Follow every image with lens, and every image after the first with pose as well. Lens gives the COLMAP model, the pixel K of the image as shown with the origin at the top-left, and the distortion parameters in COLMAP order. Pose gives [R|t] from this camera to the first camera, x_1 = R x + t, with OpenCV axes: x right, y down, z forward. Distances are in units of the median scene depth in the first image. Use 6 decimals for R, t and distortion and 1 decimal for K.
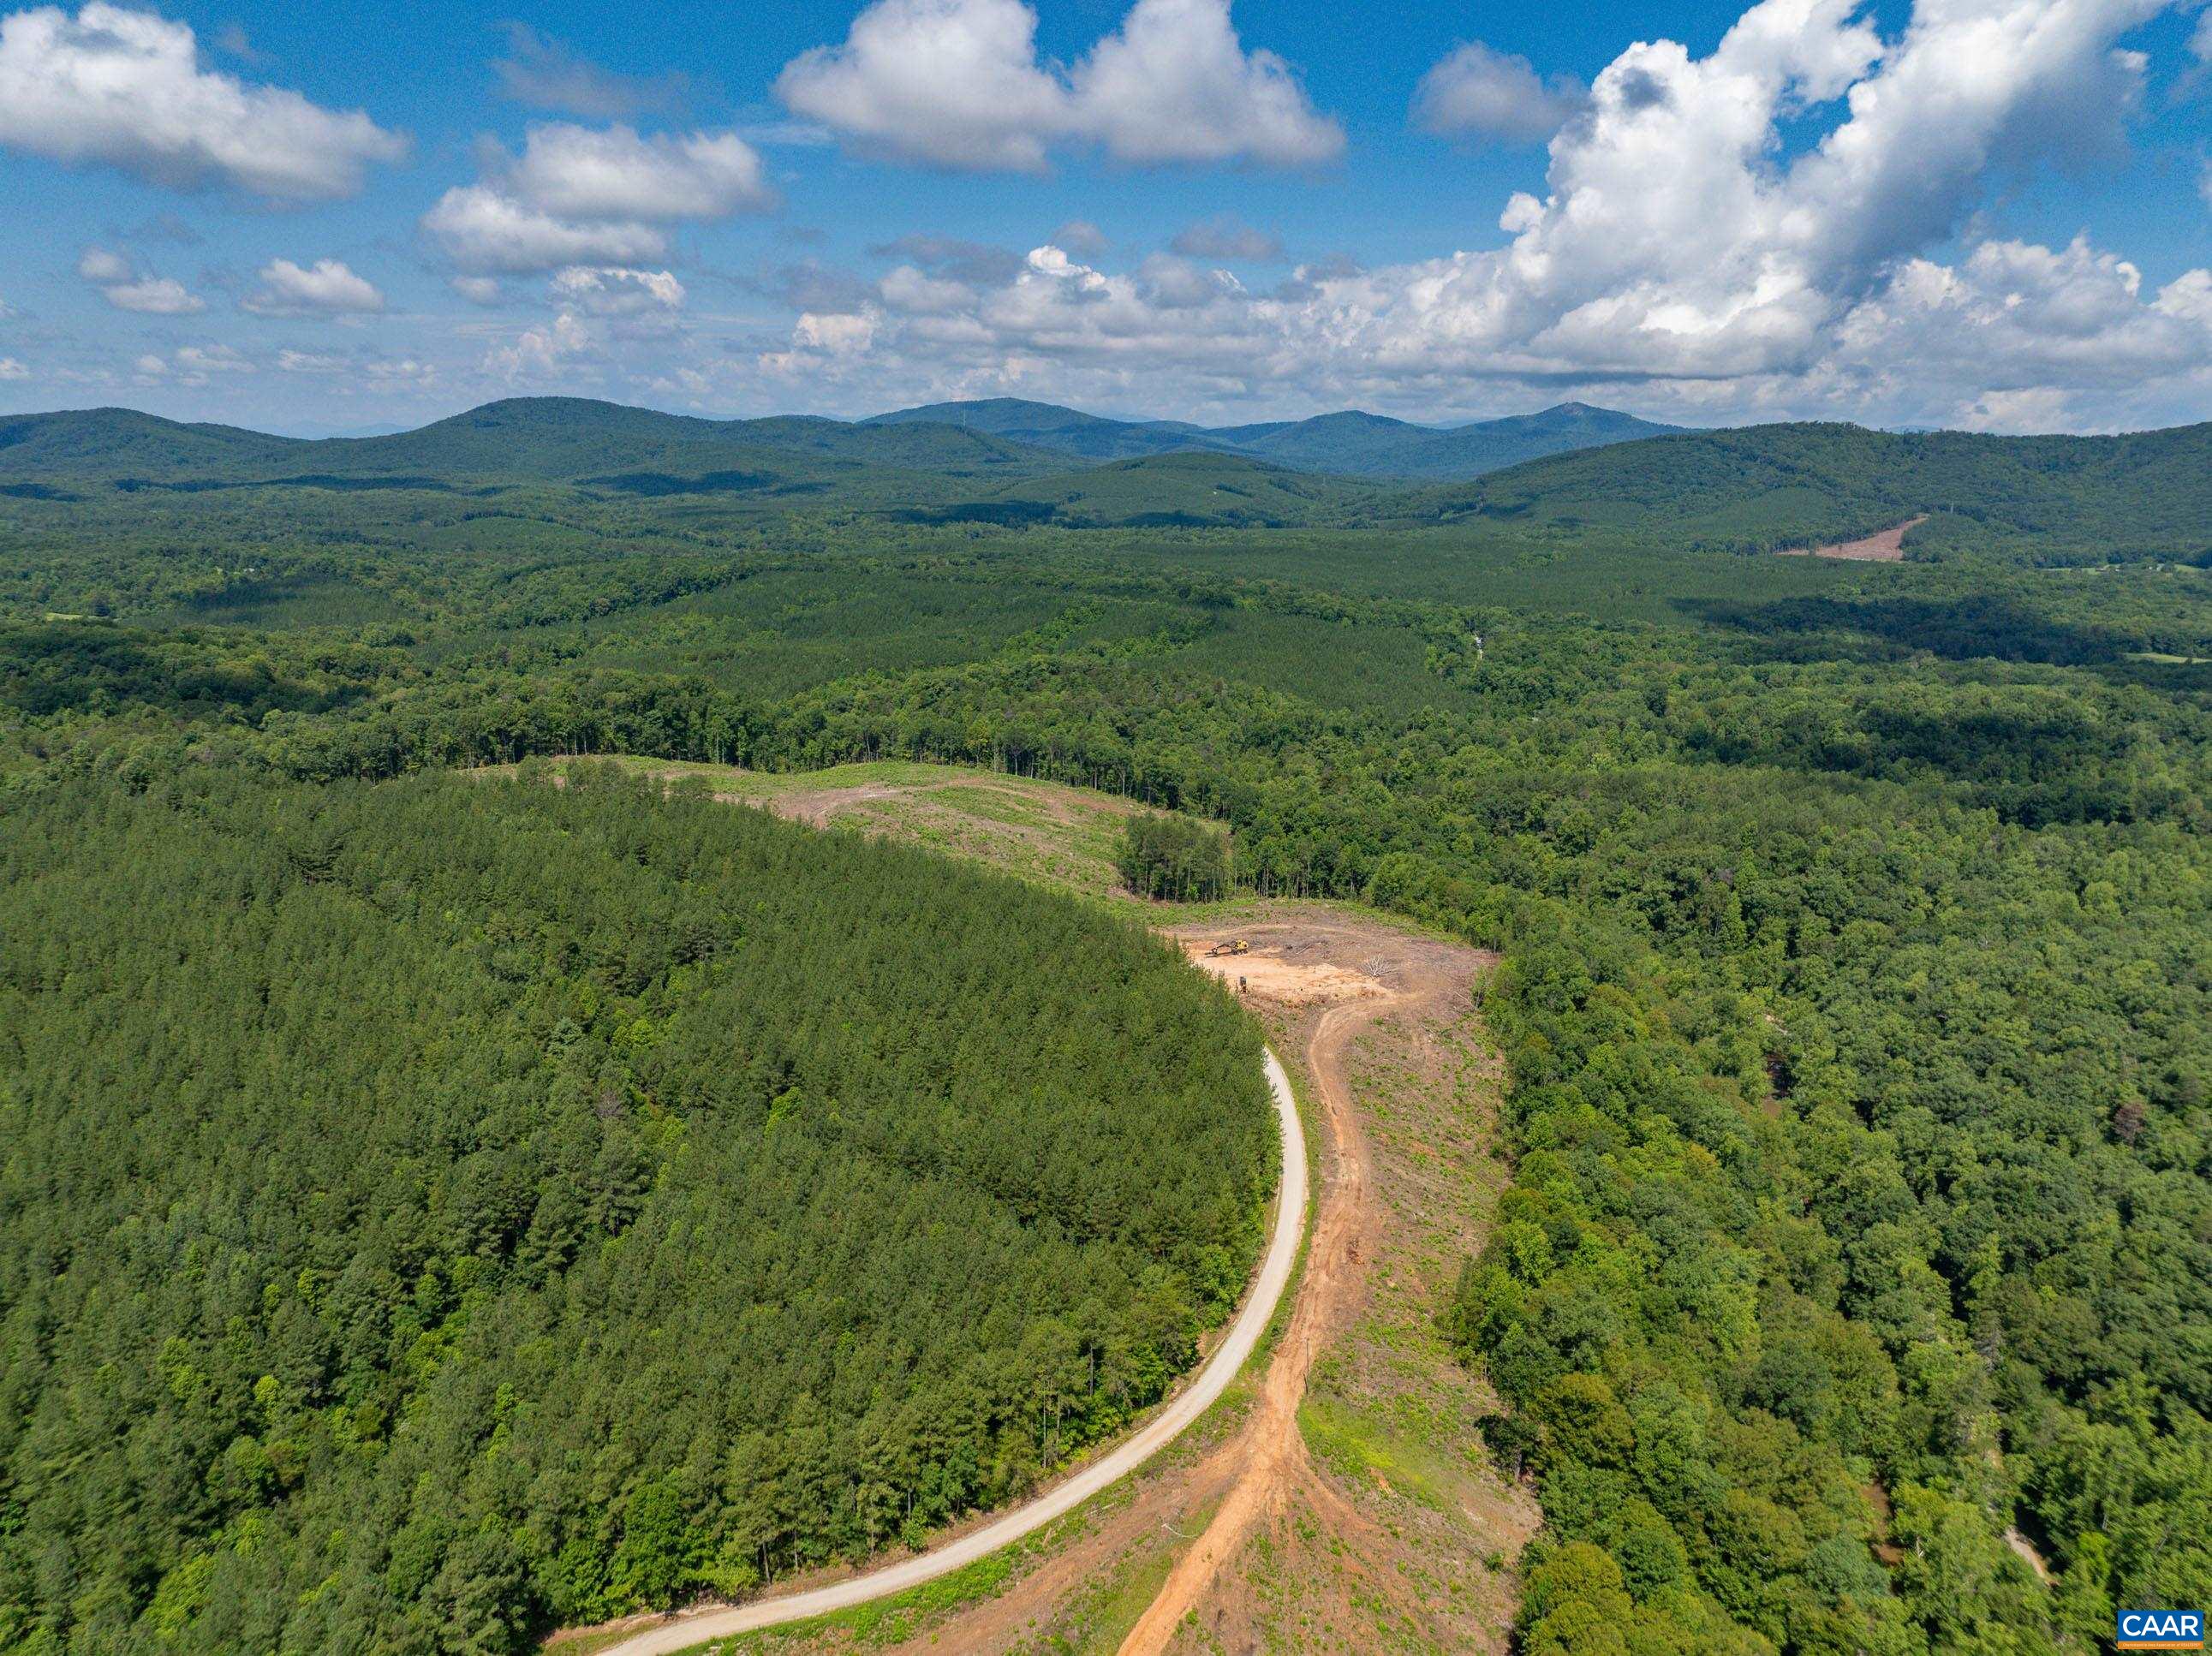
lens RADIAL K [[1538.4, 0, 1106.0], [0, 1538.4, 828.0], [0, 0, 1]] dist [-0.034485, -0.003701]
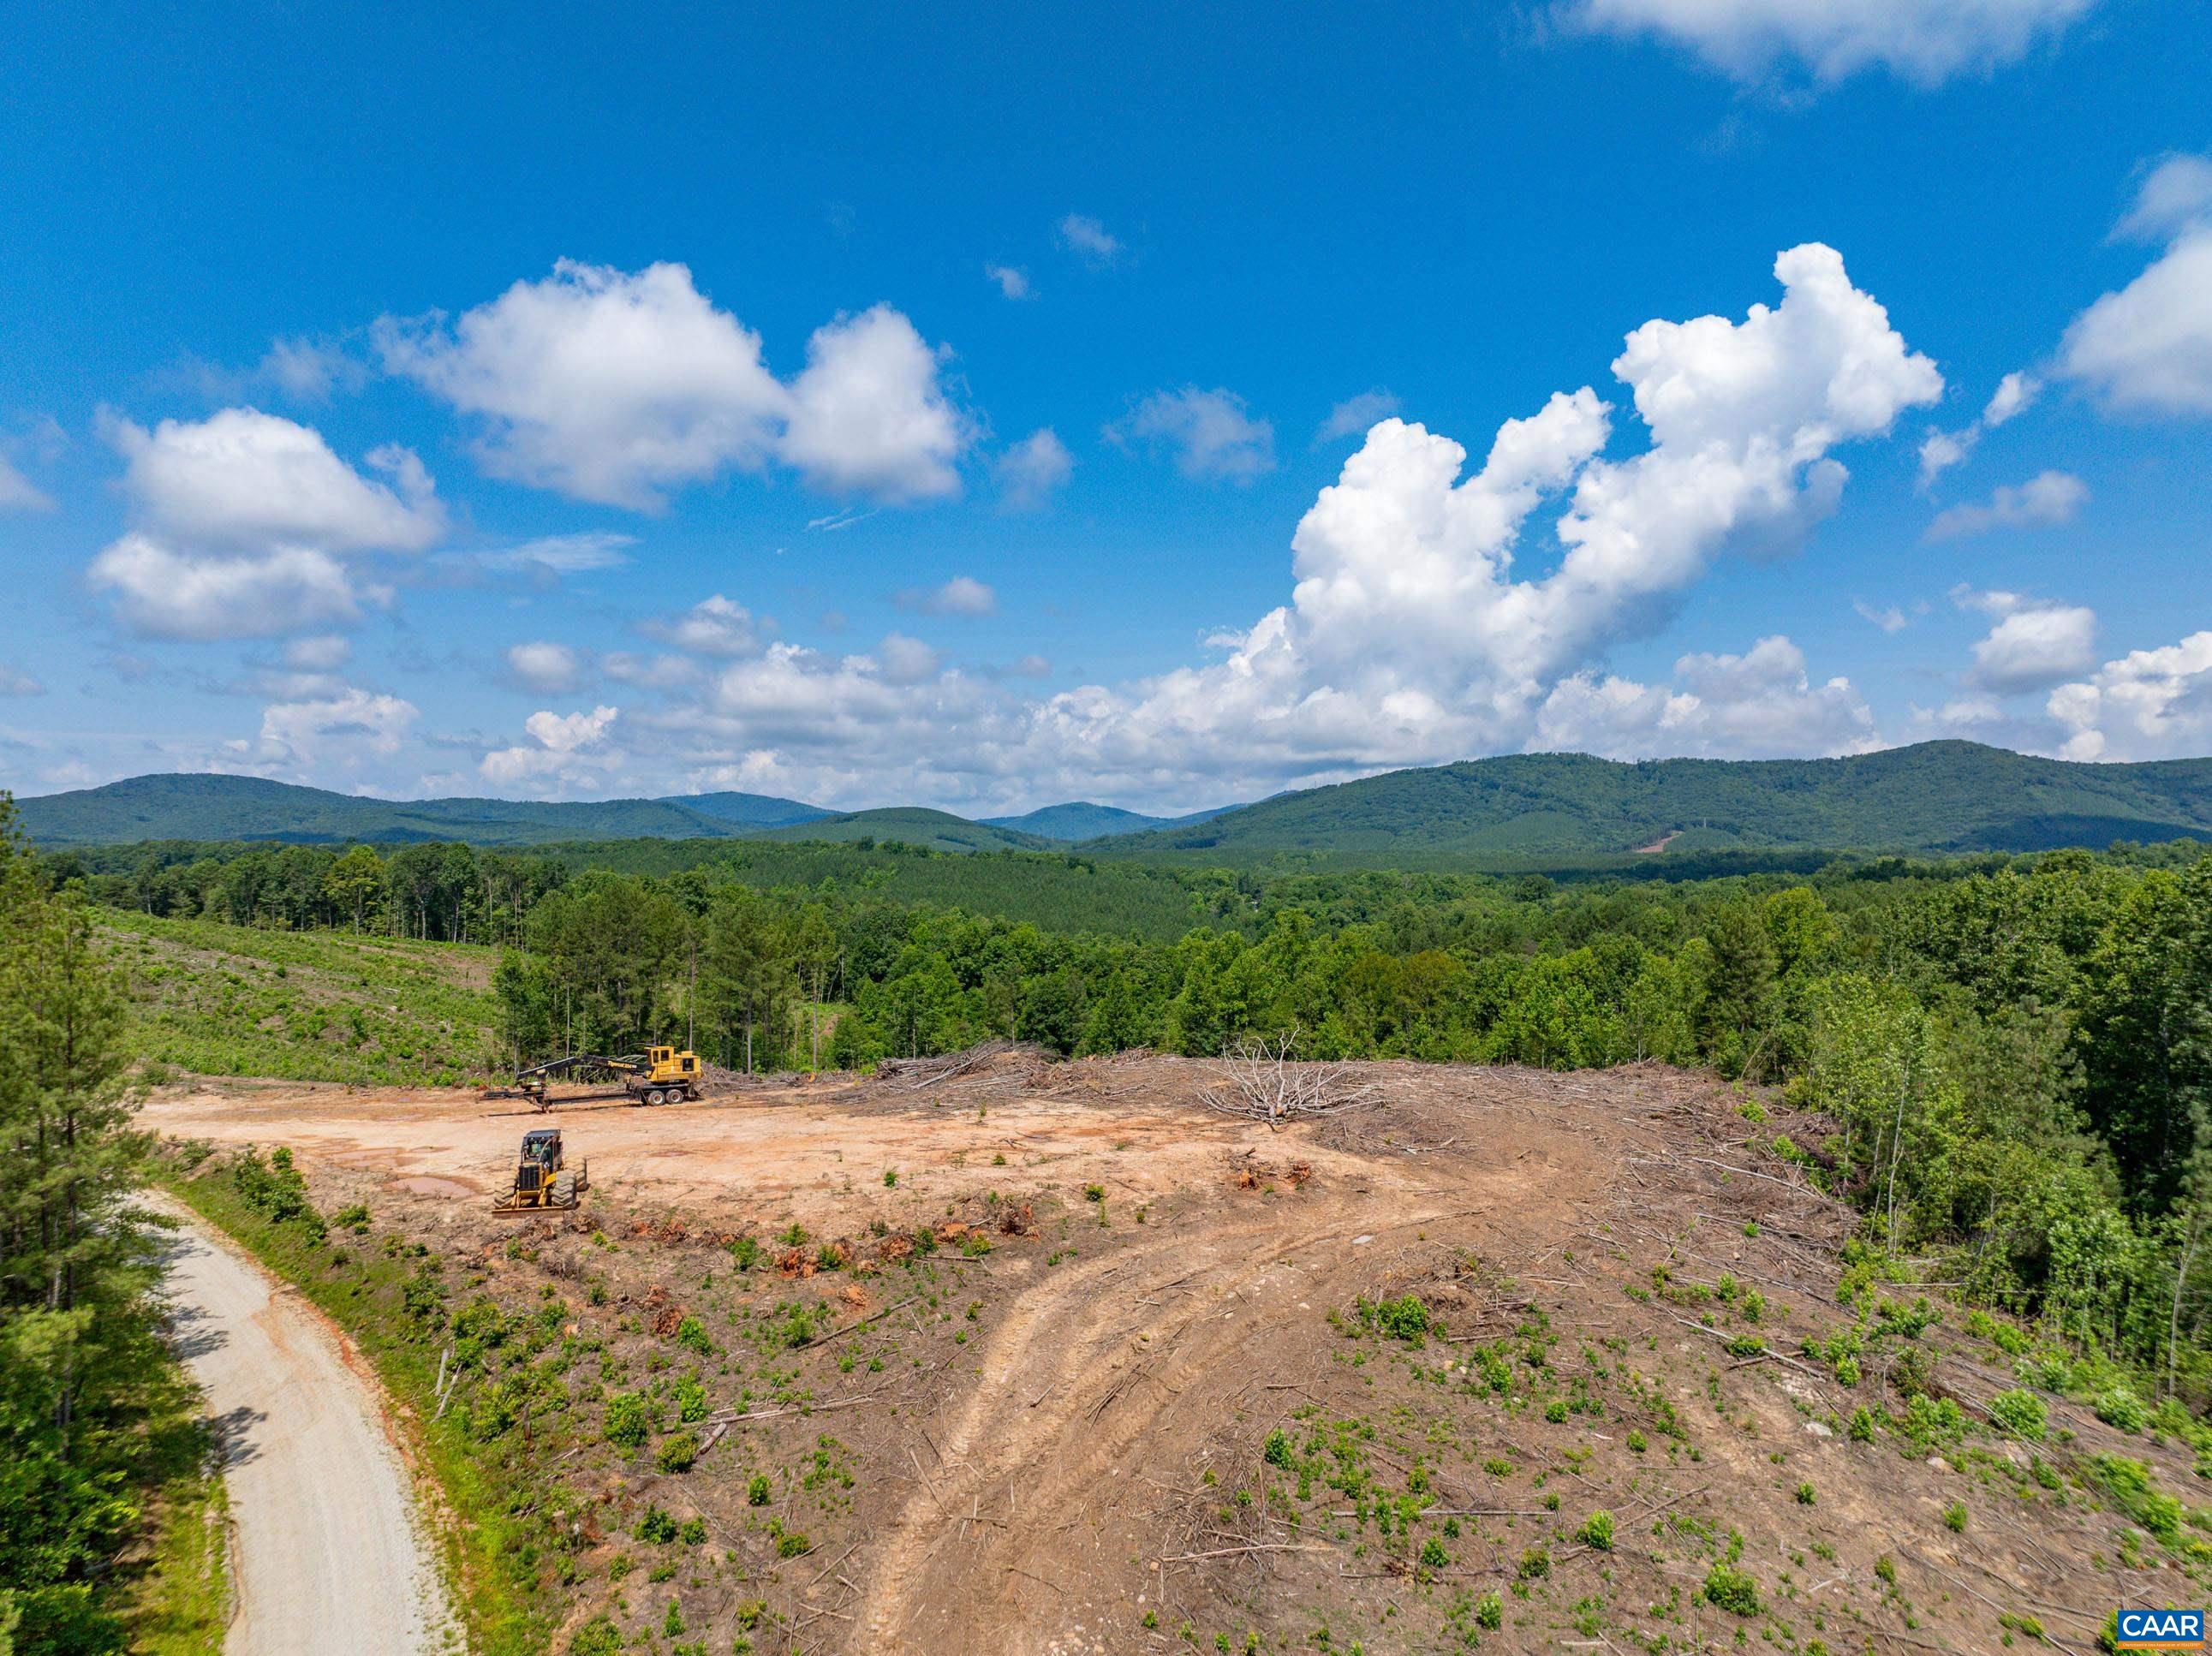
lens RADIAL K [[1538.4, 0, 1106.0], [0, 1538.4, 828.0], [0, 0, 1]] dist [-0.034485, -0.003701]
pose [[0.985491, -0.012087, 0.169298, 0.072484], [0.056036, 0.964702, -0.257312, 0.066563], [-0.160212, 0.263065, 0.951383, 0.487360]]
